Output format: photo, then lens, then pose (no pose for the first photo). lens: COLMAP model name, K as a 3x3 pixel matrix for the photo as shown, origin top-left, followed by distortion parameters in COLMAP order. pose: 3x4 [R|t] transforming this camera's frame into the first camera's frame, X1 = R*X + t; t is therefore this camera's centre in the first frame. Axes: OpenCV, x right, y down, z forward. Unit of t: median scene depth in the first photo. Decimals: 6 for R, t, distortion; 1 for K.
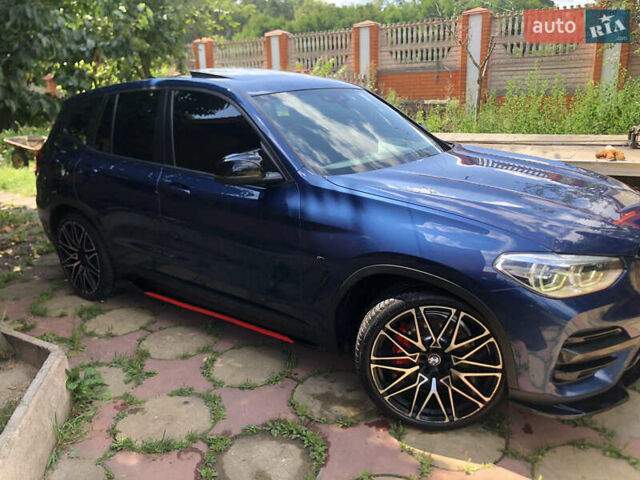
lens RADIAL K [[528.6, 0, 317.6], [0, 528.6, 246.2], [0, 0, 1]] dist [0.003526, 0.006372]
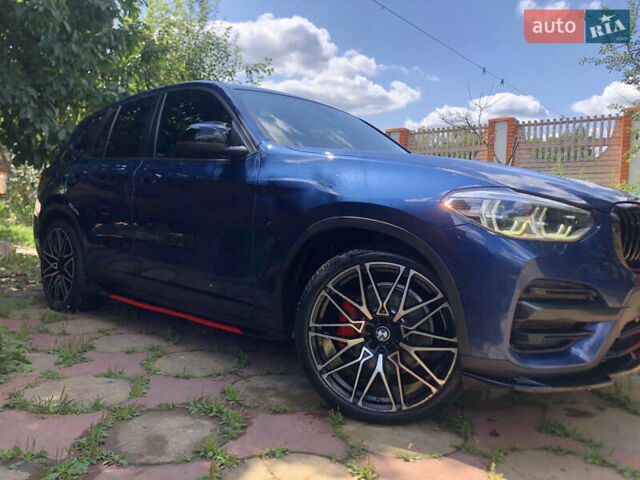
lens RADIAL K [[526.5, 0, 320.0], [0, 526.5, 240.0], [0, 0, 1]] dist [0.015524, -0.013536]
pose [[0.994450, 0.070798, -0.077822, 0.175590], [-0.087421, 0.967609, -0.236835, 0.280487], [0.058534, 0.242324, 0.968428, 0.125329]]
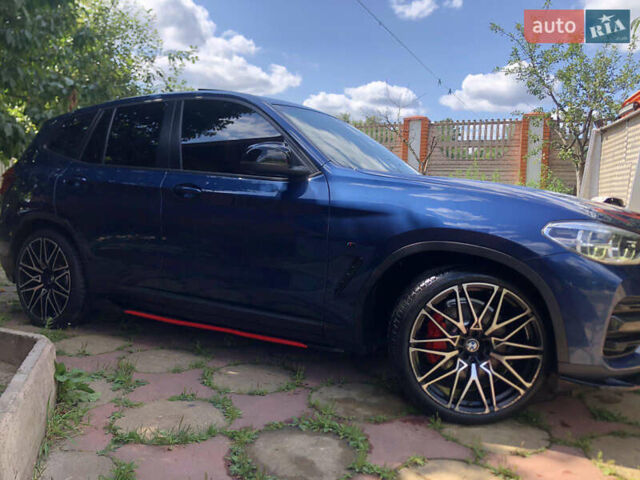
lens RADIAL K [[528.6, 0, 317.6], [0, 528.6, 246.2], [0, 0, 1]] dist [0.003526, 0.006372]
pose [[0.987495, 0.056785, 0.147069, -0.213315], [-0.024855, 0.977289, -0.210450, 0.249182], [-0.155680, 0.204163, 0.966479, 0.070792]]
